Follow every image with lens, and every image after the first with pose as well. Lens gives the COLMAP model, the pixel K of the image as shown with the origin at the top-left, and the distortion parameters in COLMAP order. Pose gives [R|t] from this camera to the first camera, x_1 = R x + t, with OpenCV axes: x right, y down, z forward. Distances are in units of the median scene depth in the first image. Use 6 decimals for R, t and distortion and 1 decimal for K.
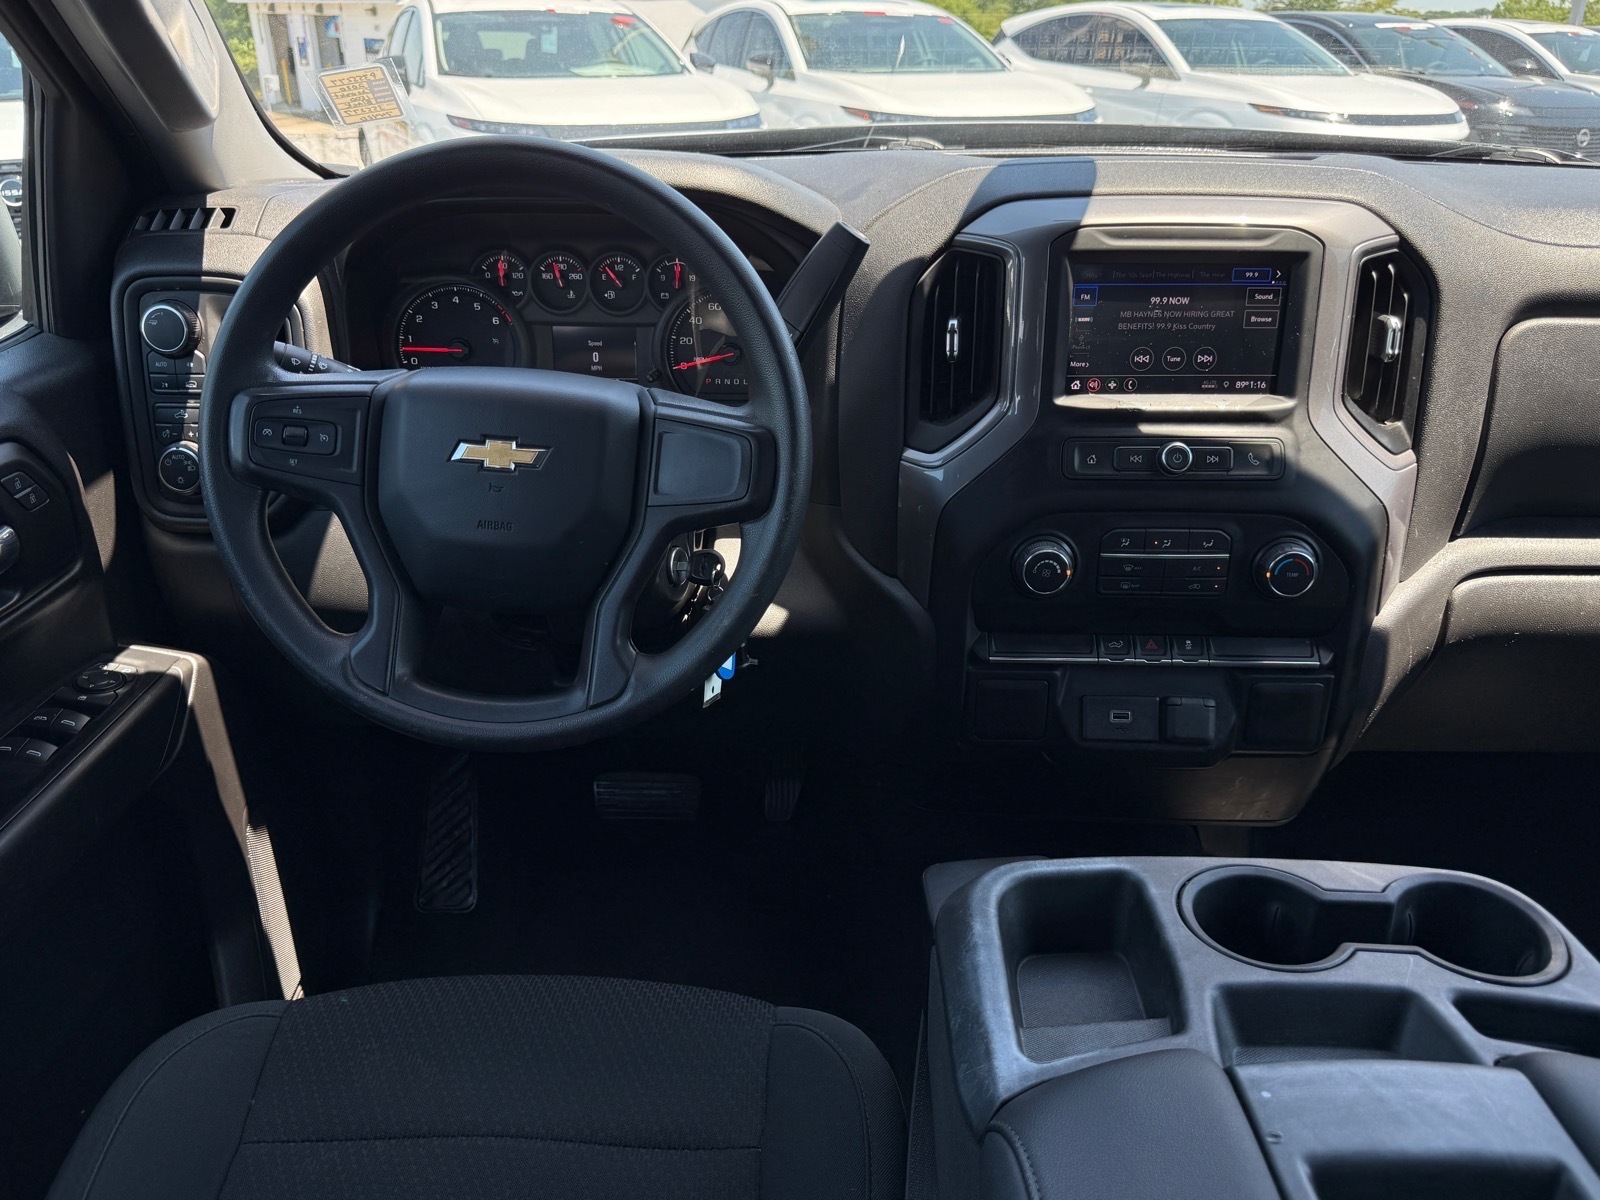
lens RADIAL K [[1208.3, 0, 800.0], [0, 1208.3, 600.0], [0, 0, 1]] dist [0.078471, -0.192093]
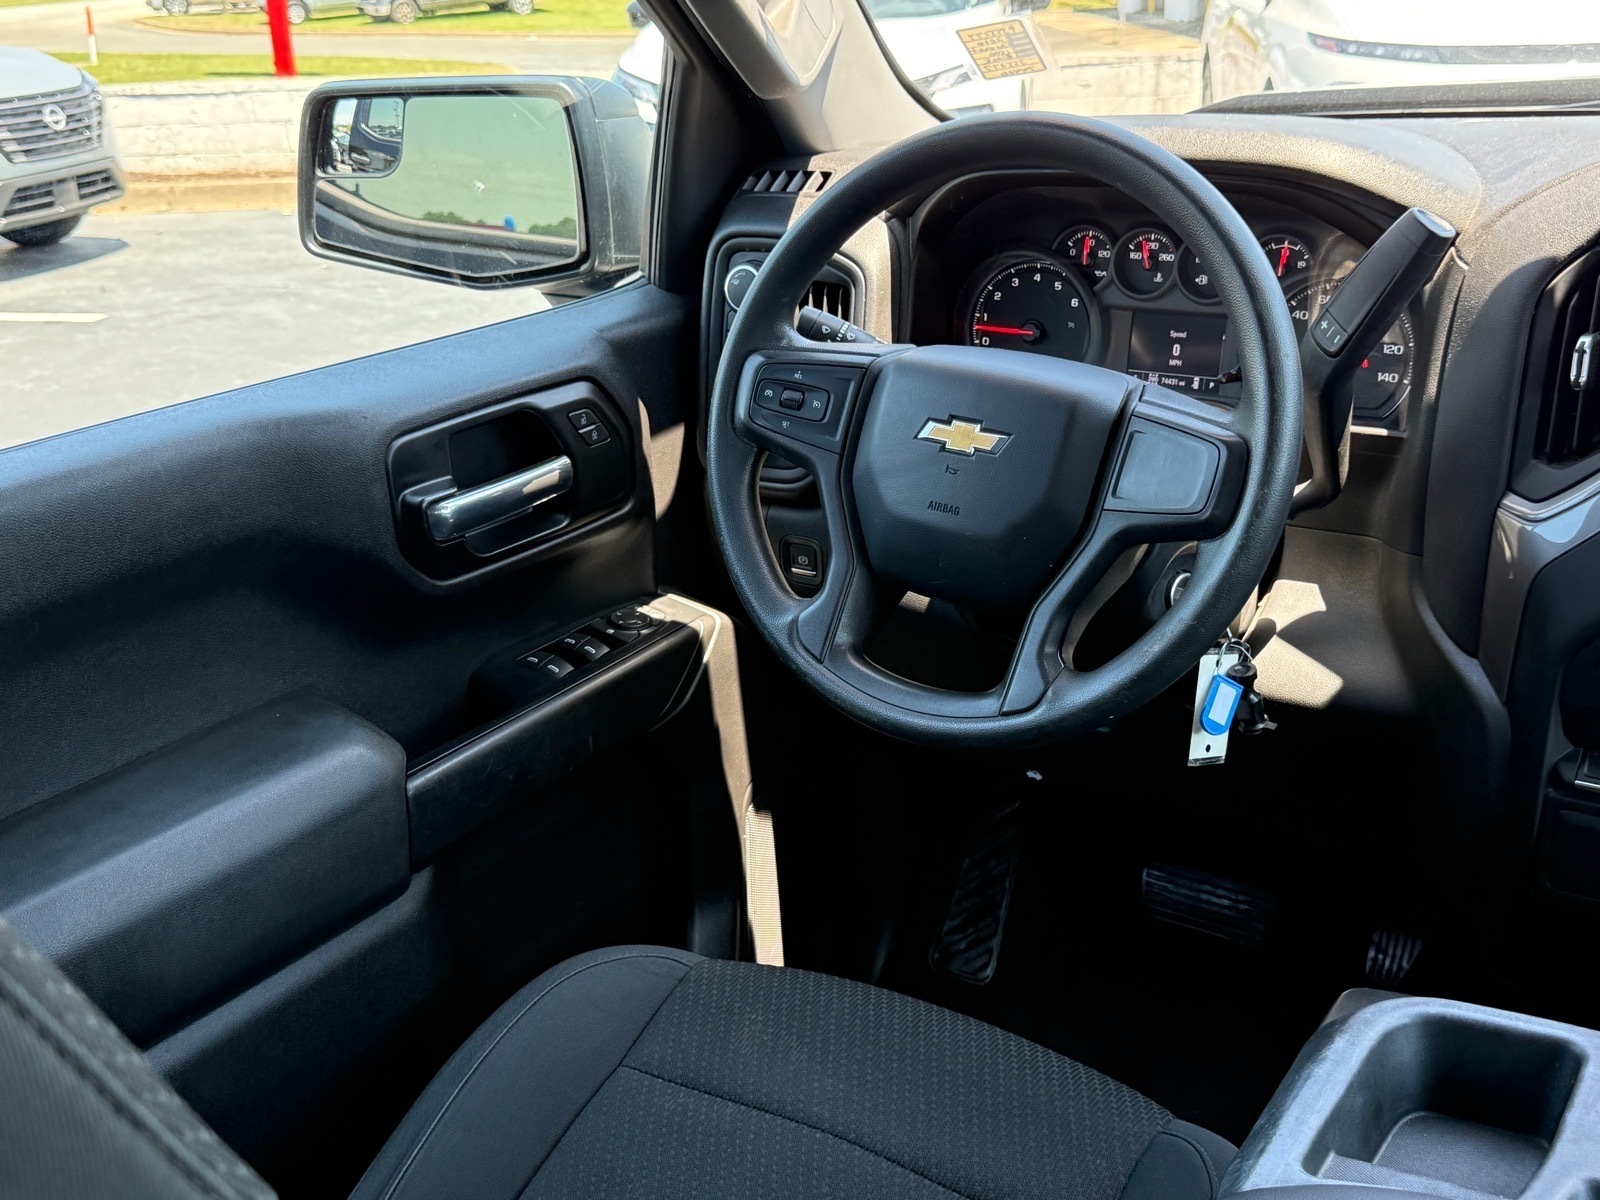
lens RADIAL K [[1681.8, 0, 800.0], [0, 1681.8, 600.0], [0, 0, 1]] dist [0.187178, -0.596331]
pose [[0.845497, 0.154332, -0.511191, 0.277385], [-0.181844, 0.983320, -0.003895, 0.029069], [0.502063, 0.096250, 0.859458, -0.165688]]
